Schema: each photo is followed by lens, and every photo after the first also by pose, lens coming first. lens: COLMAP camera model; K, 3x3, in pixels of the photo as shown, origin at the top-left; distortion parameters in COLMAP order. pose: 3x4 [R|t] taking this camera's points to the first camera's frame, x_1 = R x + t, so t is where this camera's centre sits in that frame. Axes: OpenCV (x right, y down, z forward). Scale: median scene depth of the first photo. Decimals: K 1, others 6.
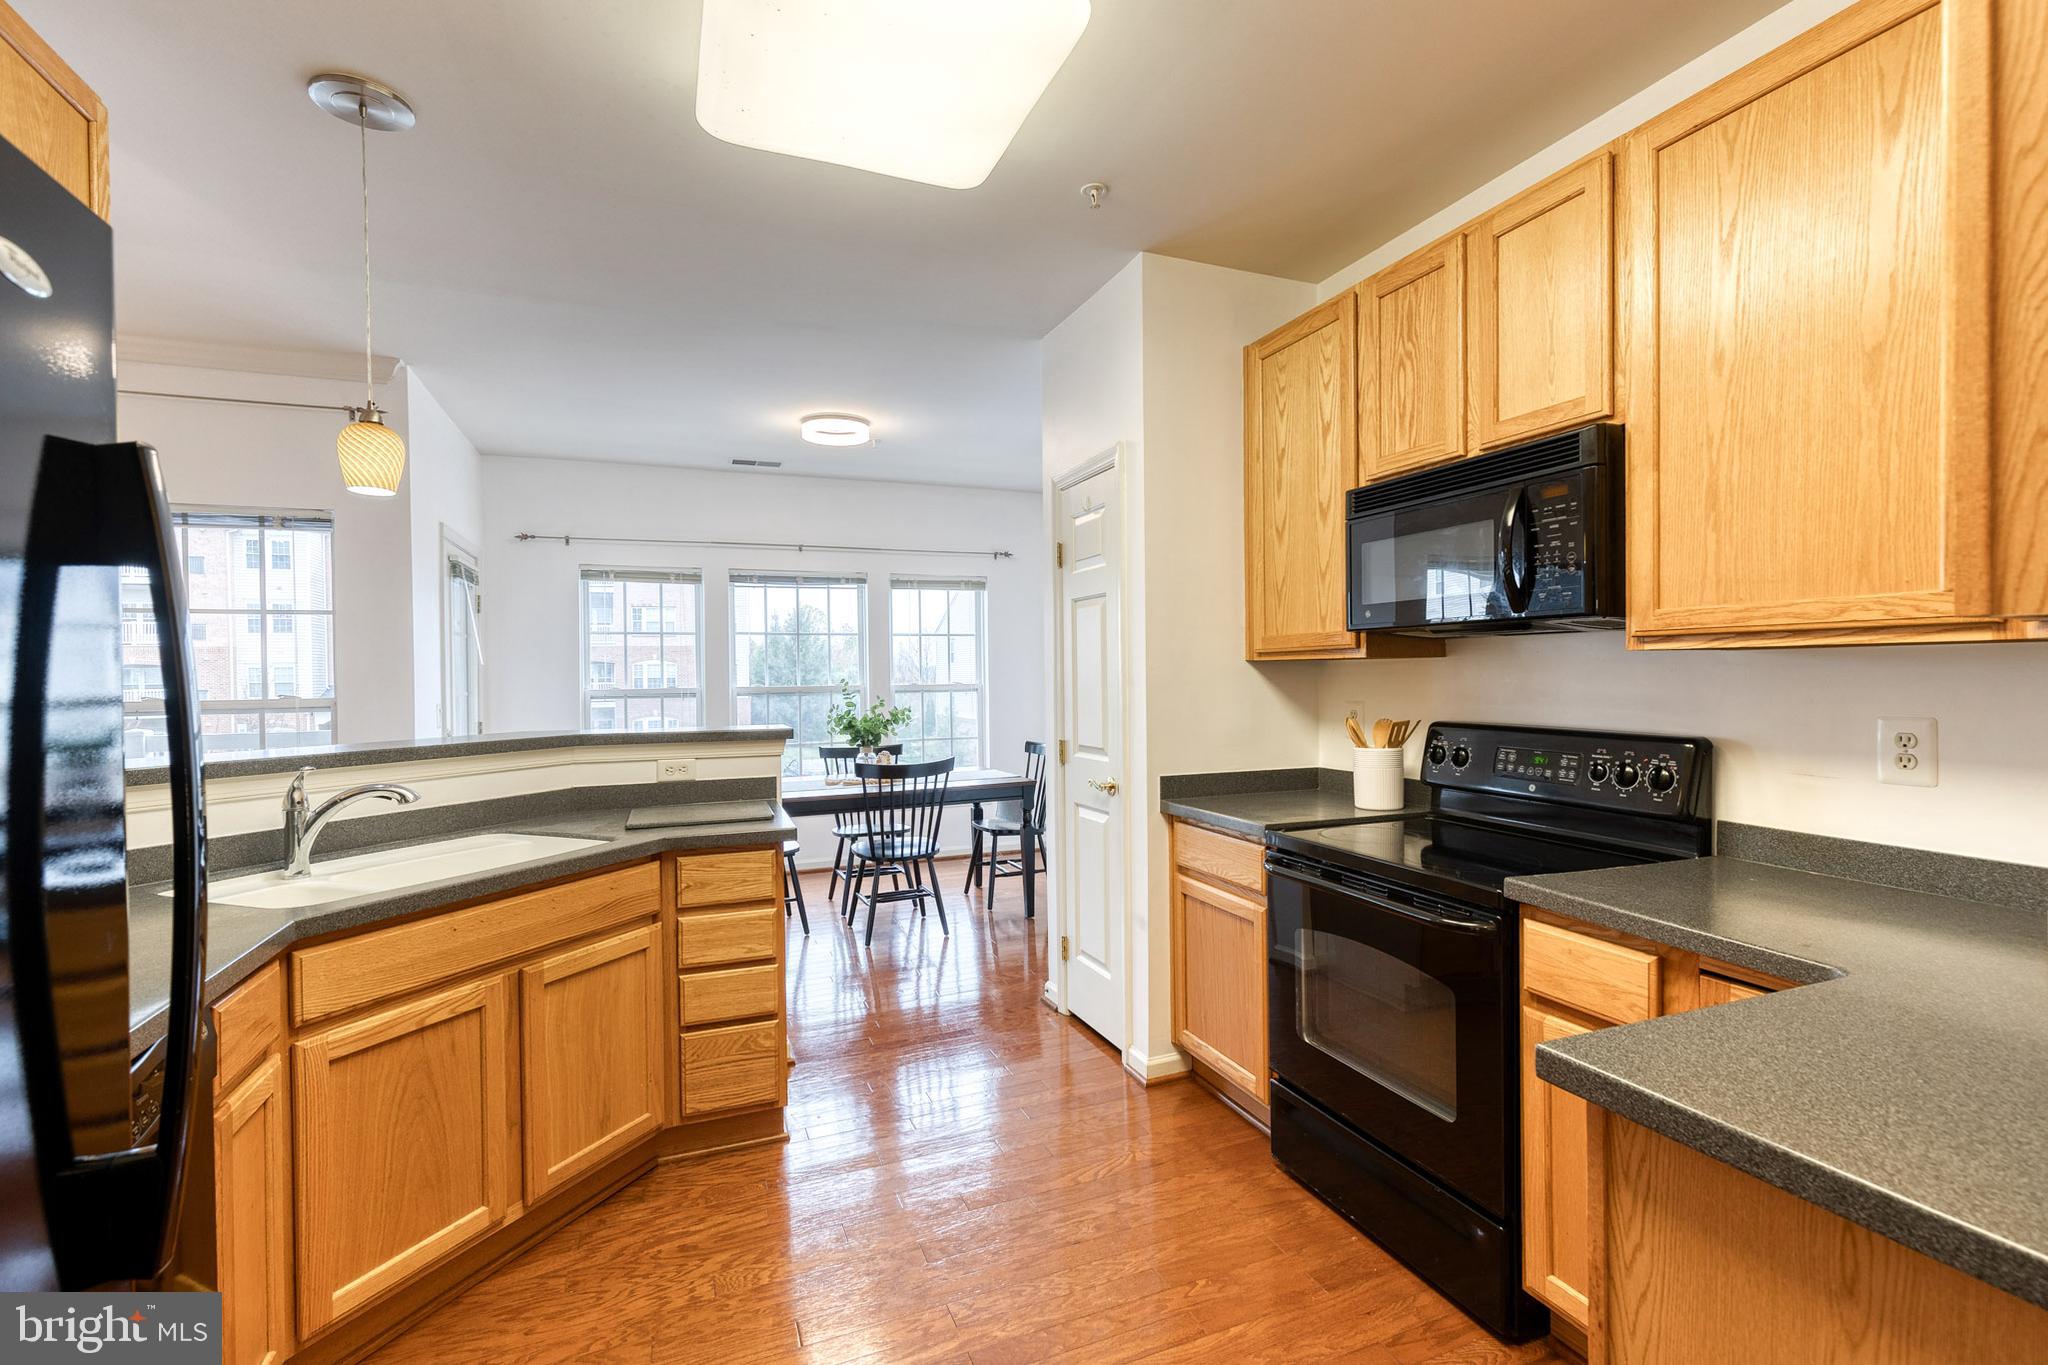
lens RADIAL K [[927.1, 0, 1054.4], [0, 927.1, 685.1], [0, 0, 1]] dist [0.008044, -0.001117]
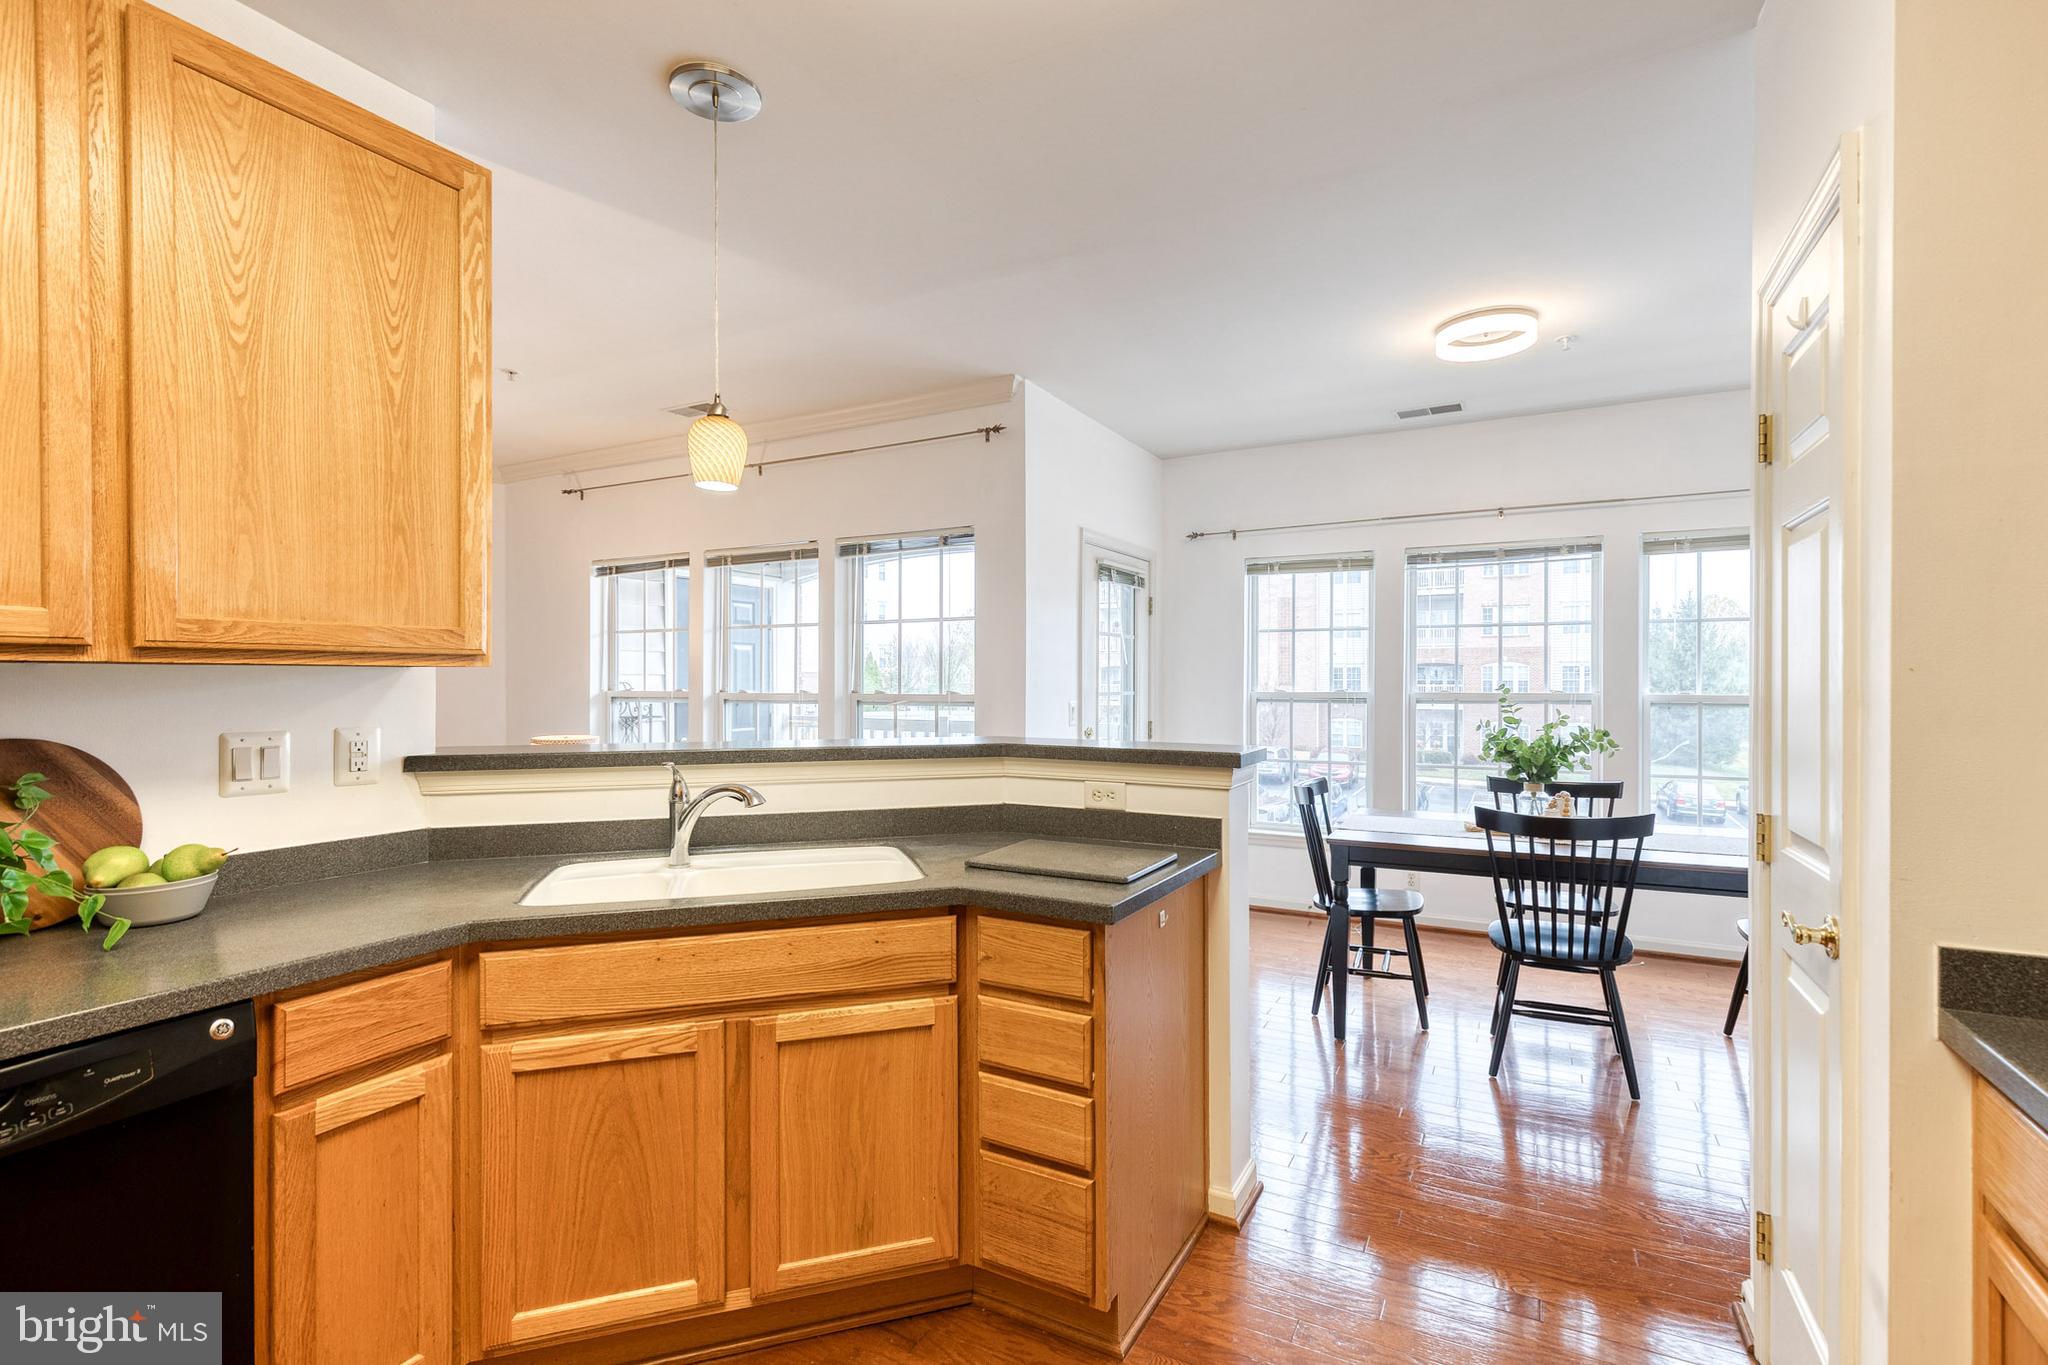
lens RADIAL K [[927.1, 0, 1049.2], [0, 927.1, 685.0], [0, 0, 1]] dist [0.008044, -0.001117]
pose [[0.631467, 0.015832, -0.775241, 0.181877], [-0.016863, 0.999835, 0.006682, -0.008027], [0.775220, 0.008854, 0.631630, 0.473806]]
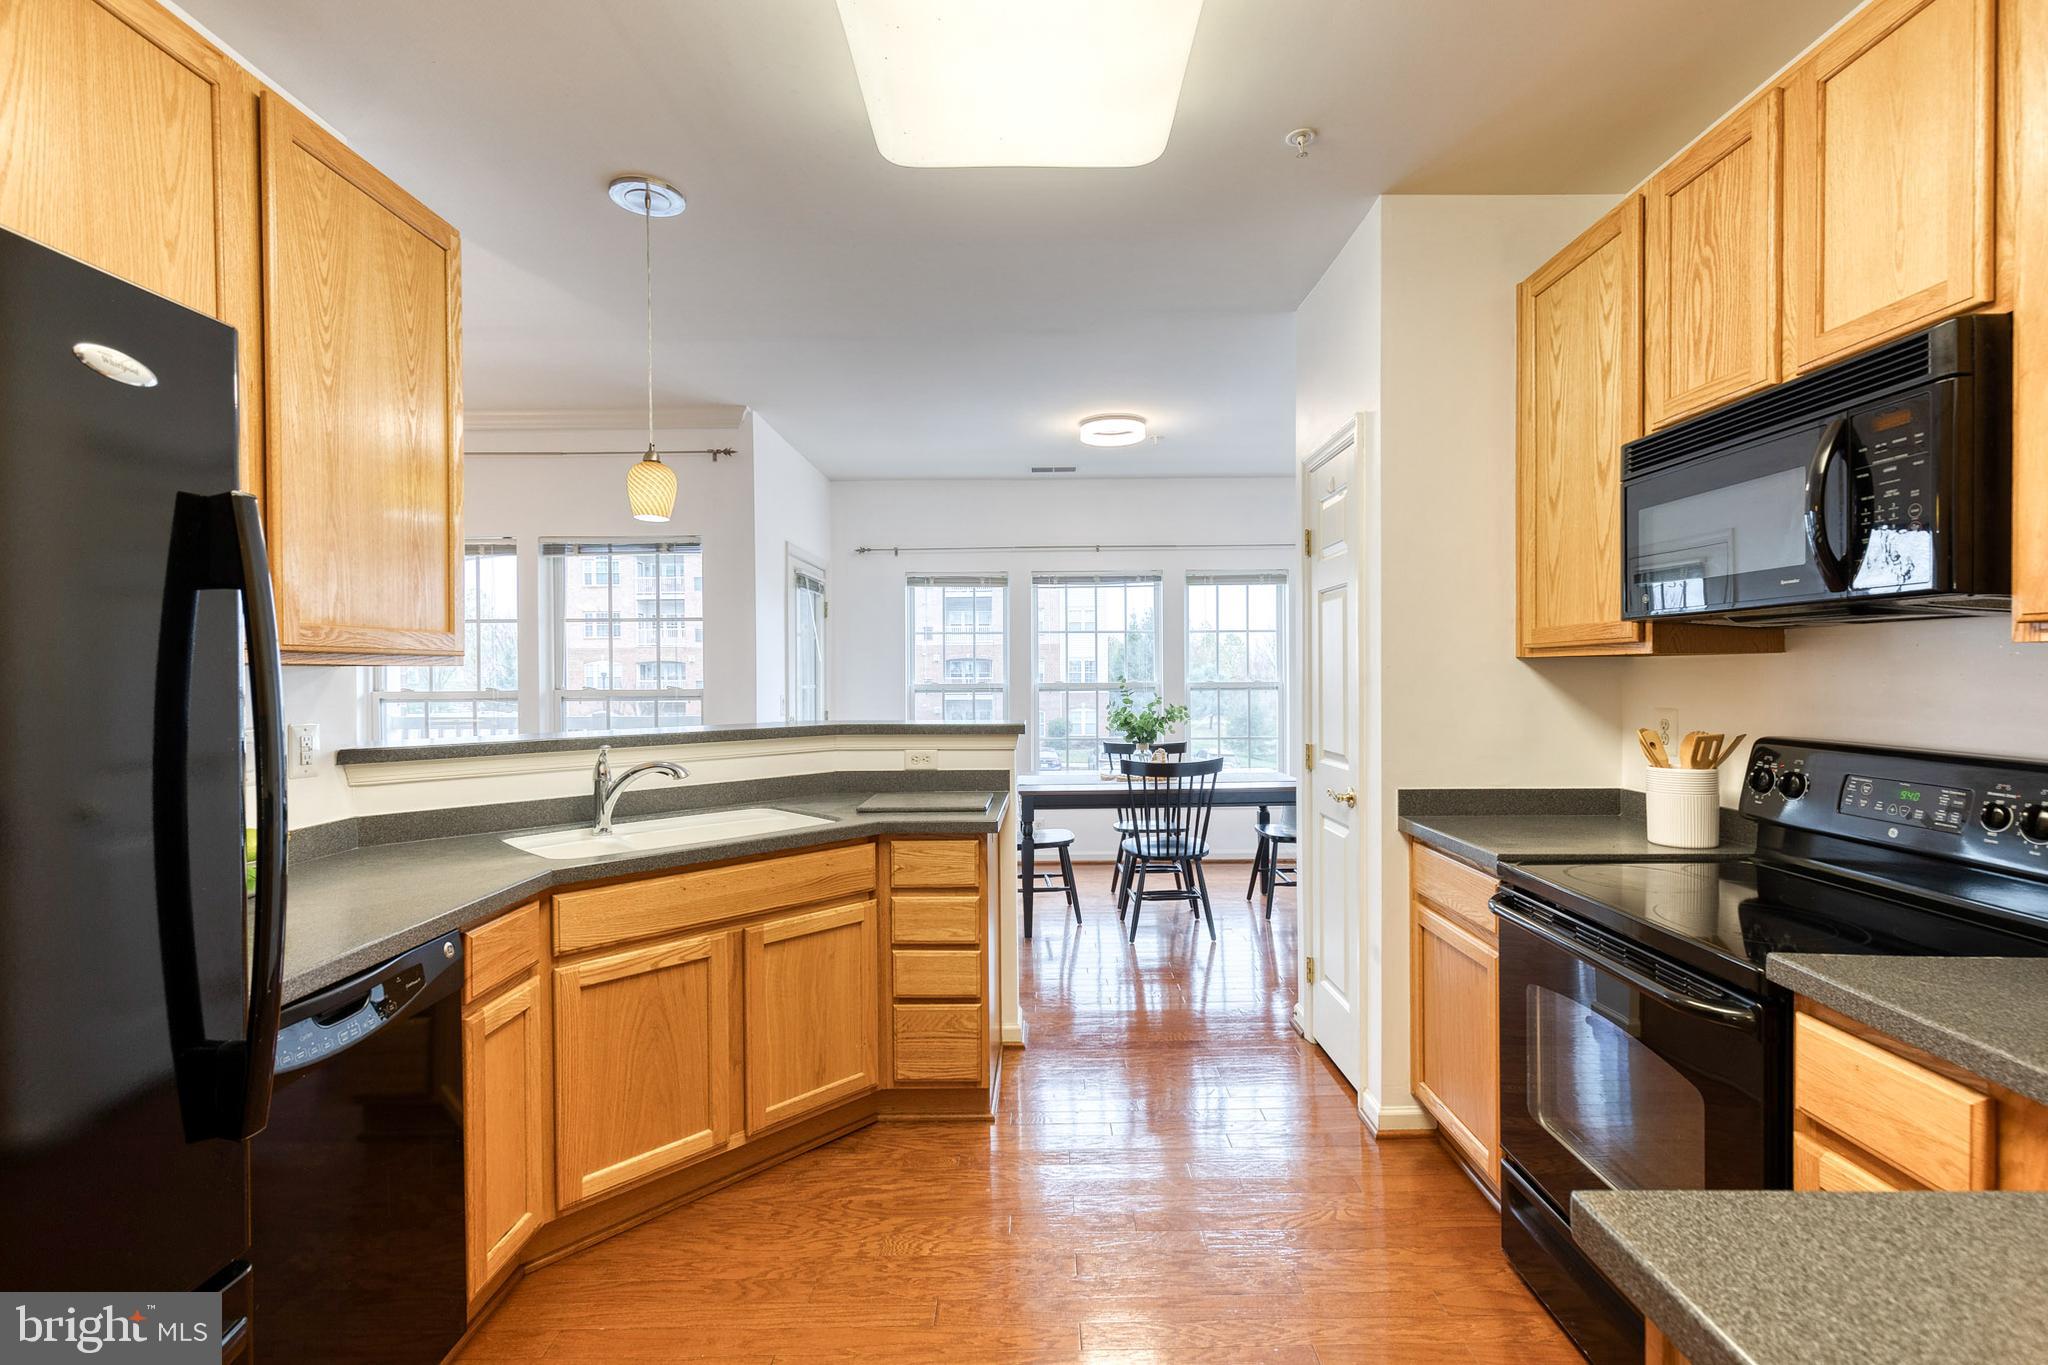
lens RADIAL K [[927.1, 0, 1050.3], [0, 927.1, 684.7], [0, 0, 1]] dist [0.008044, -0.001117]
pose [[0.924598, 0.009641, -0.380822, 0.146153], [-0.008427, 0.999953, 0.004855, -0.002409], [0.380851, -0.001279, 0.924636, 0.061972]]
